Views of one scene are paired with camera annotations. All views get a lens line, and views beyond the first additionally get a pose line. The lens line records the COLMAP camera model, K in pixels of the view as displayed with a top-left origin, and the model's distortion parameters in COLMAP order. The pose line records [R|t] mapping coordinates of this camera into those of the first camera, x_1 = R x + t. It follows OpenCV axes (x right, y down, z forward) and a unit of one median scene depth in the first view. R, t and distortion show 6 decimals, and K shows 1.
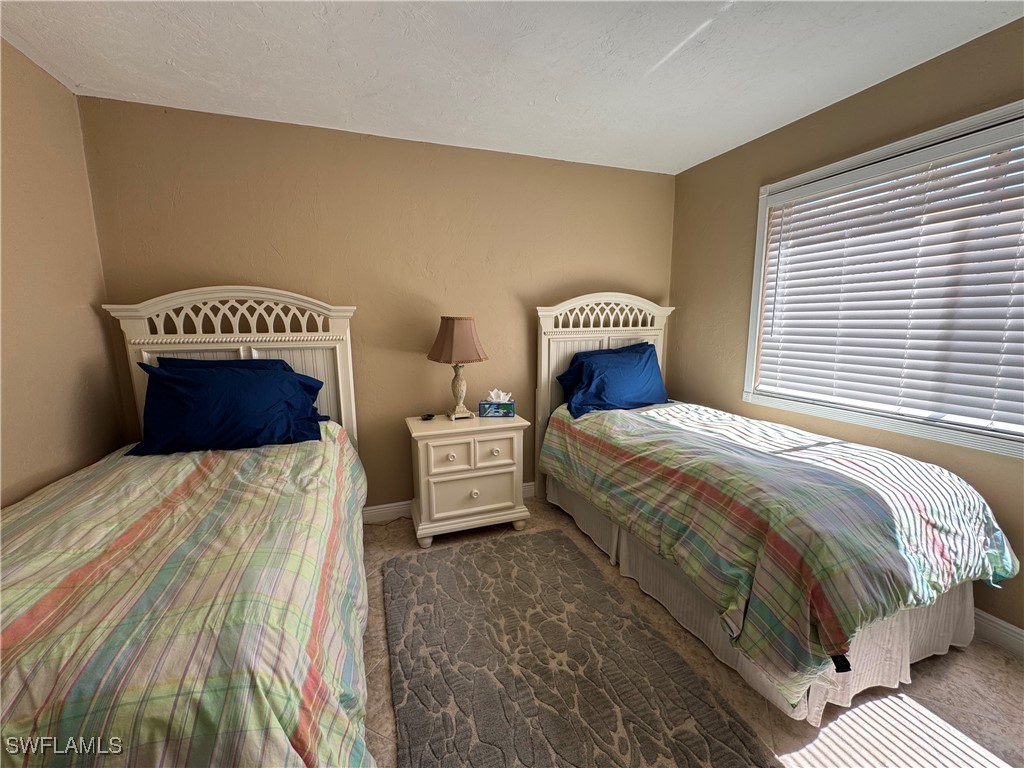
lens RADIAL K [[409.7, 0, 512.0], [0, 409.7, 384.0], [0, 0, 1]] dist [-0.001184, 0.000363]
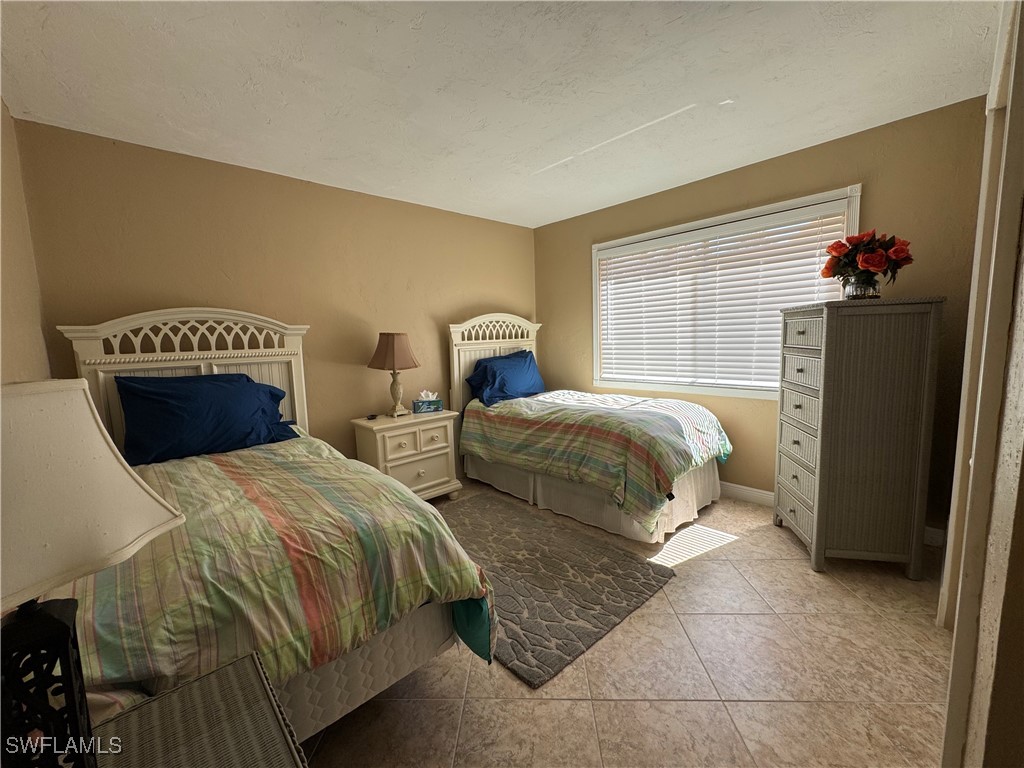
lens RADIAL K [[409.7, 0, 512.0], [0, 409.7, 384.0], [0, 0, 1]] dist [-0.001184, 0.000363]
pose [[0.921677, -0.067503, 0.382040, -0.312188], [0.086249, 0.995755, -0.032134, 0.065280], [-0.378250, 0.062568, 0.923587, -0.289006]]
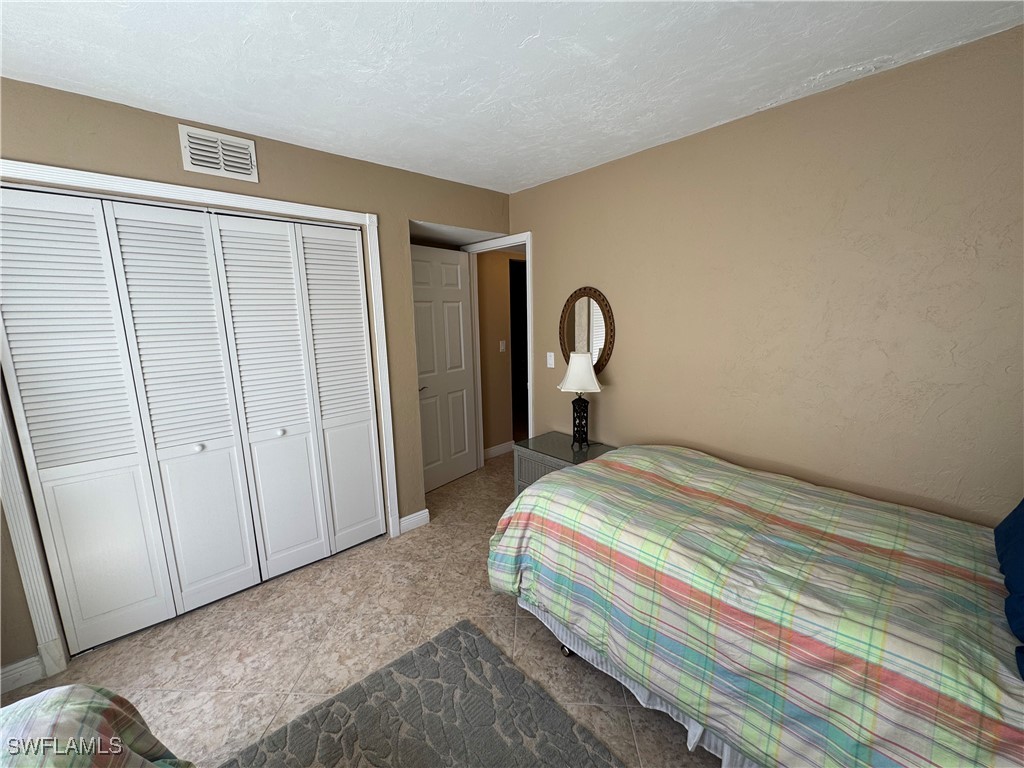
lens RADIAL K [[409.7, 0, 512.0], [0, 409.7, 384.0], [0, 0, 1]] dist [-0.001184, 0.000363]
pose [[-0.925477, 0.089741, -0.368021, 0.116476], [-0.032509, 0.949132, 0.313196, -0.234591], [0.377407, 0.301820, -0.875482, 0.970888]]
